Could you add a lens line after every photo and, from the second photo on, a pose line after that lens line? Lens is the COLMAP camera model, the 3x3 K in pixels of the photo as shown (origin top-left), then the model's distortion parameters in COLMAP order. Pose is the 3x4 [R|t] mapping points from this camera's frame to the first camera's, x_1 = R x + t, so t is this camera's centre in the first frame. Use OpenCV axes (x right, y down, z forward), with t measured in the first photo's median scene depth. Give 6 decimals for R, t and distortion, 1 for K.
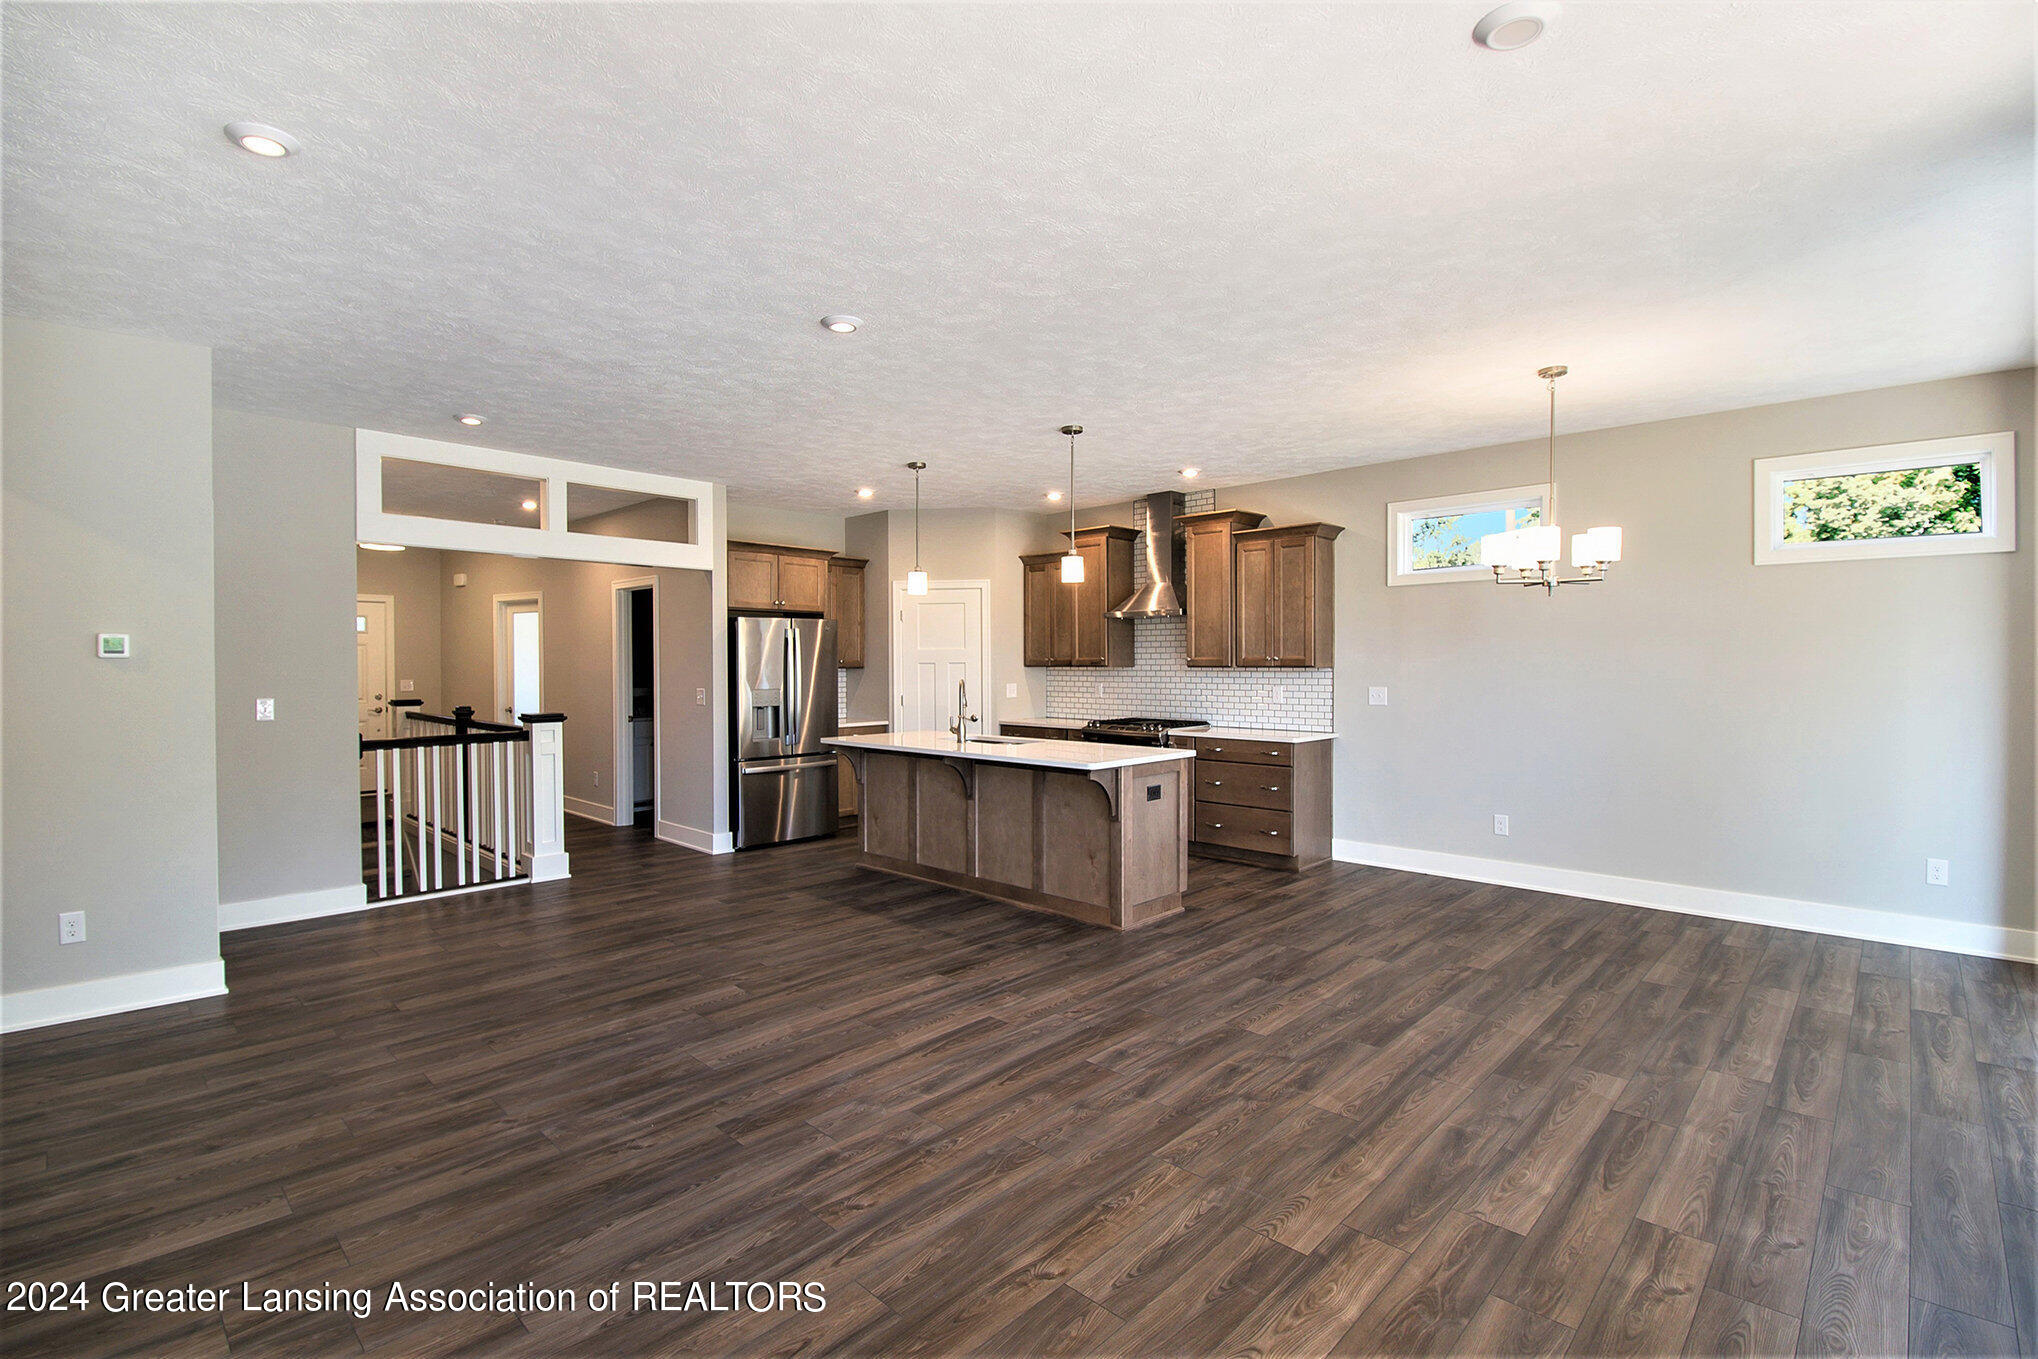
lens RADIAL K [[913.0, 0, 999.7], [0, 913.0, 669.7], [0, 0, 1]] dist [0.009537, -0.020255]
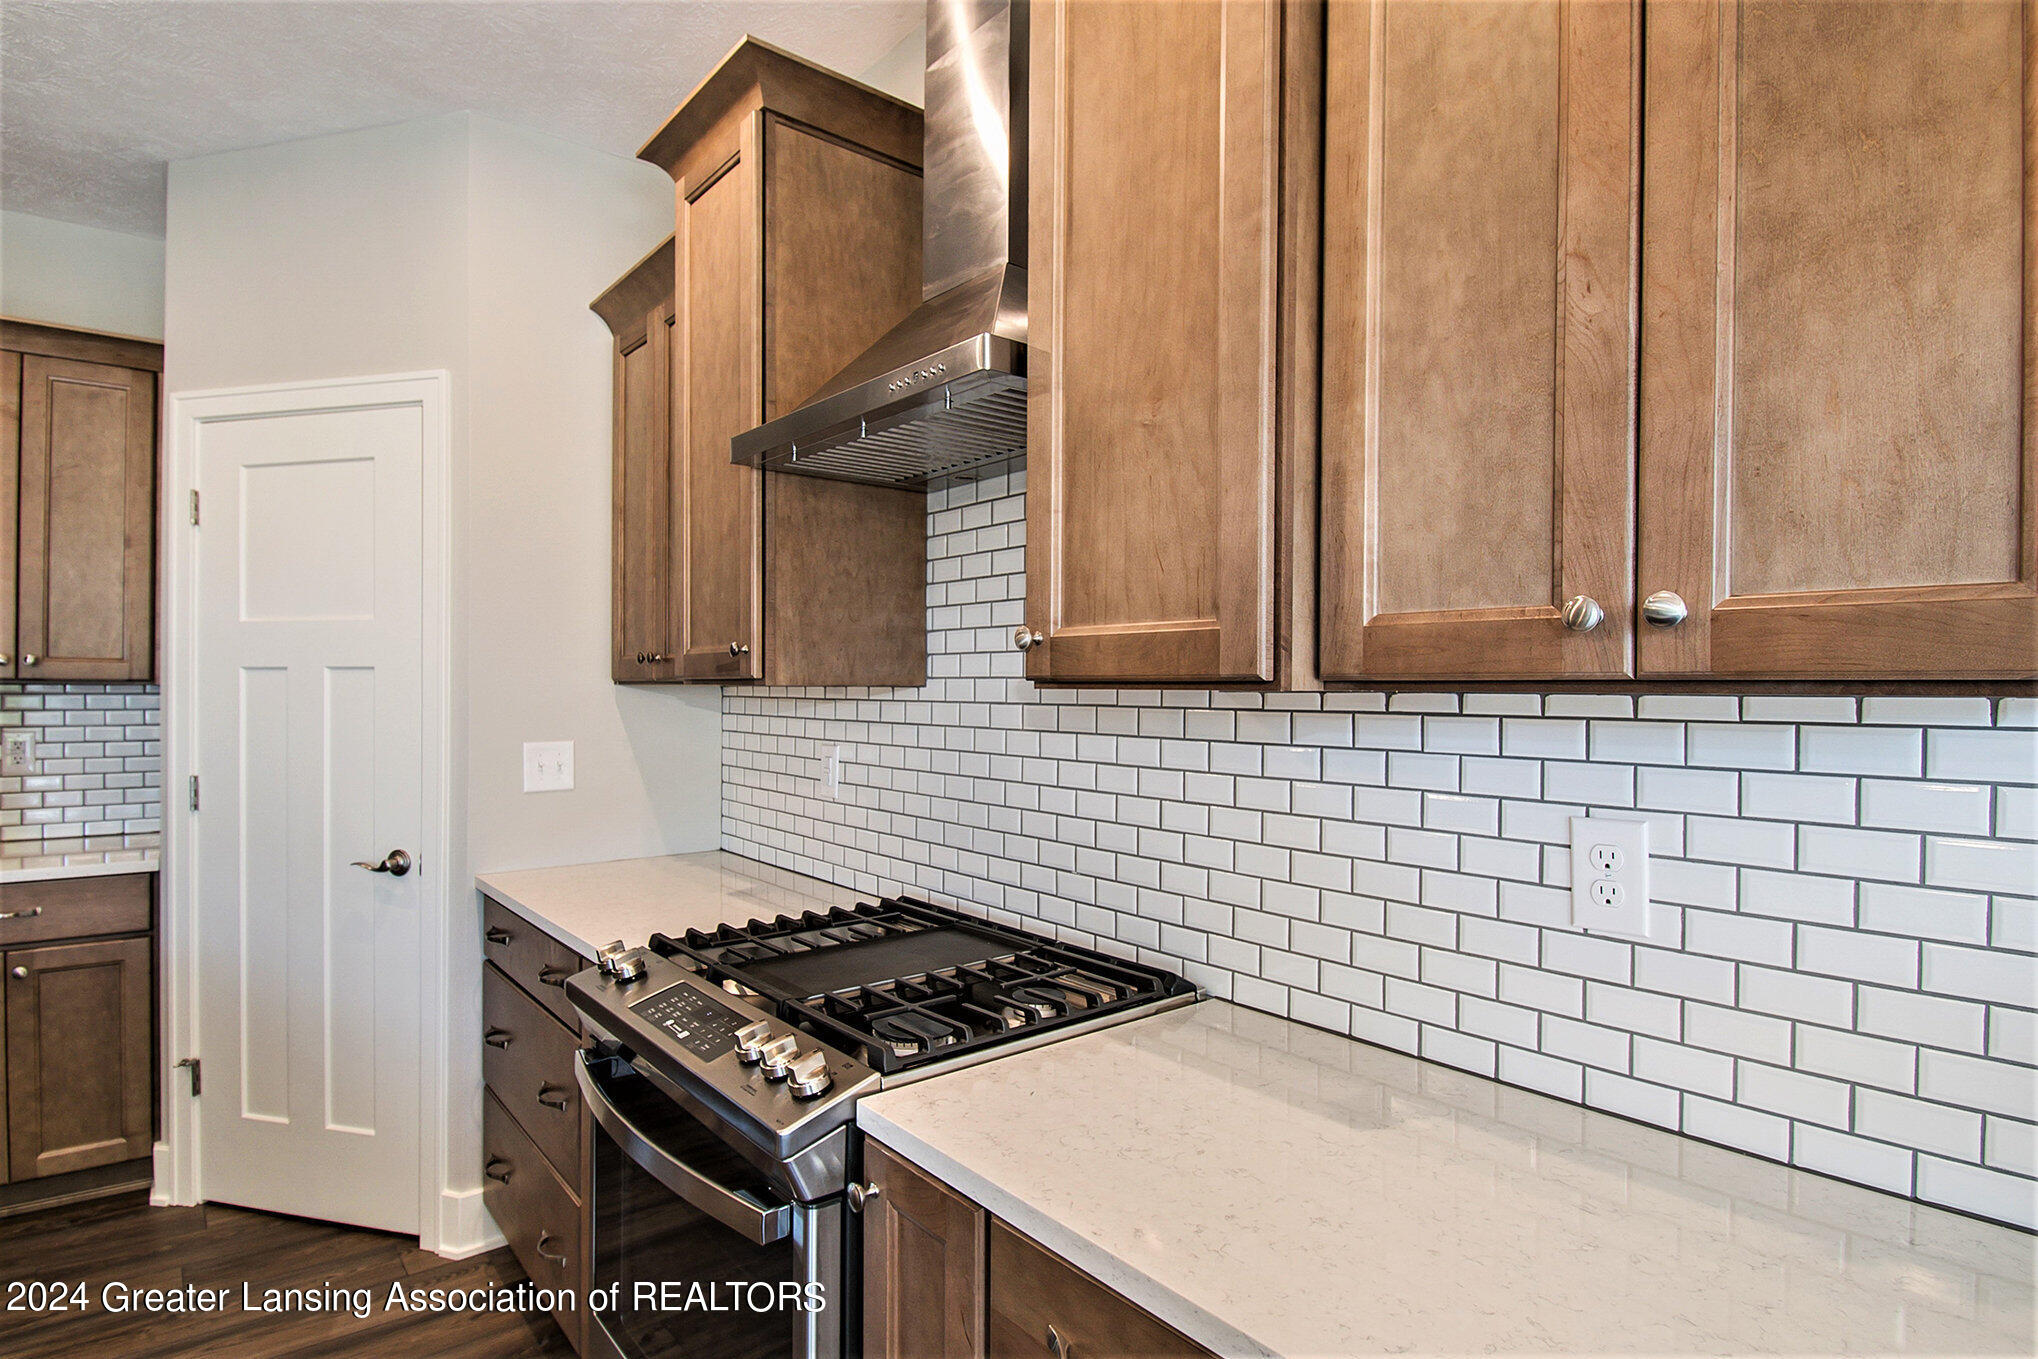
lens RADIAL K [[1050.0, 0, 970.2], [0, 1050.0, 684.6], [0, 0, 1]] dist [0.007192, 0.001680]
pose [[0.991982, 0.010704, -0.125922, 0.231619], [-0.012087, 0.999875, -0.010225, -0.001048], [0.125797, 0.011665, 0.991987, 0.852215]]
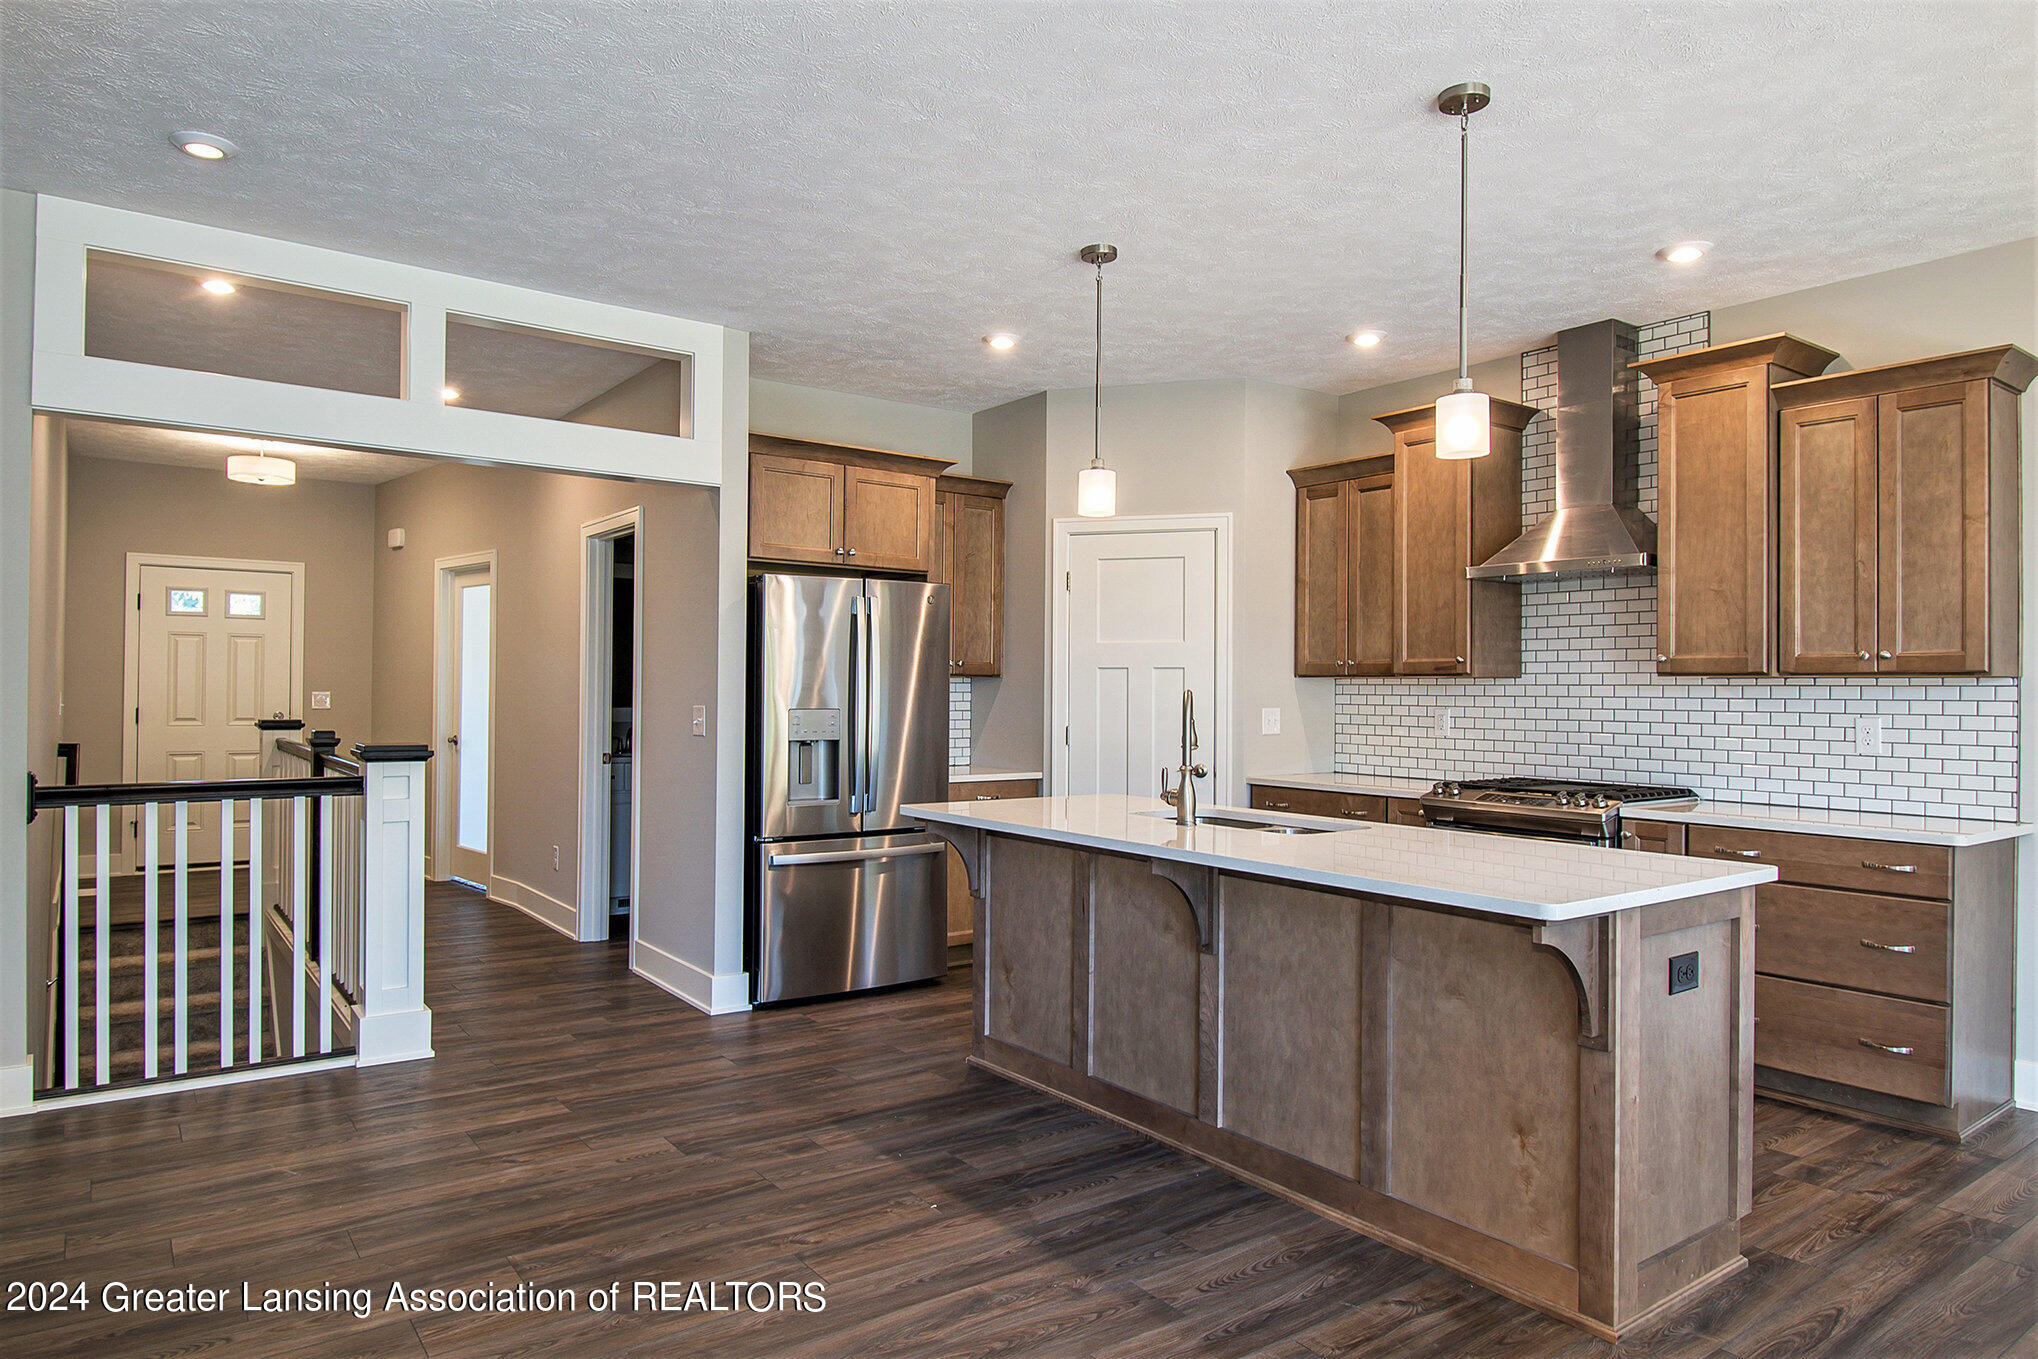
lens RADIAL K [[1239.3, 0, 1004.0], [0, 1239.3, 672.9], [0, 0, 1]] dist [0.003985, -0.006909]
pose [[0.986049, 0.010506, -0.166123, -0.026118], [-0.014214, 0.999675, -0.021151, 0.015359], [0.165847, 0.023217, 0.985878, 0.318629]]
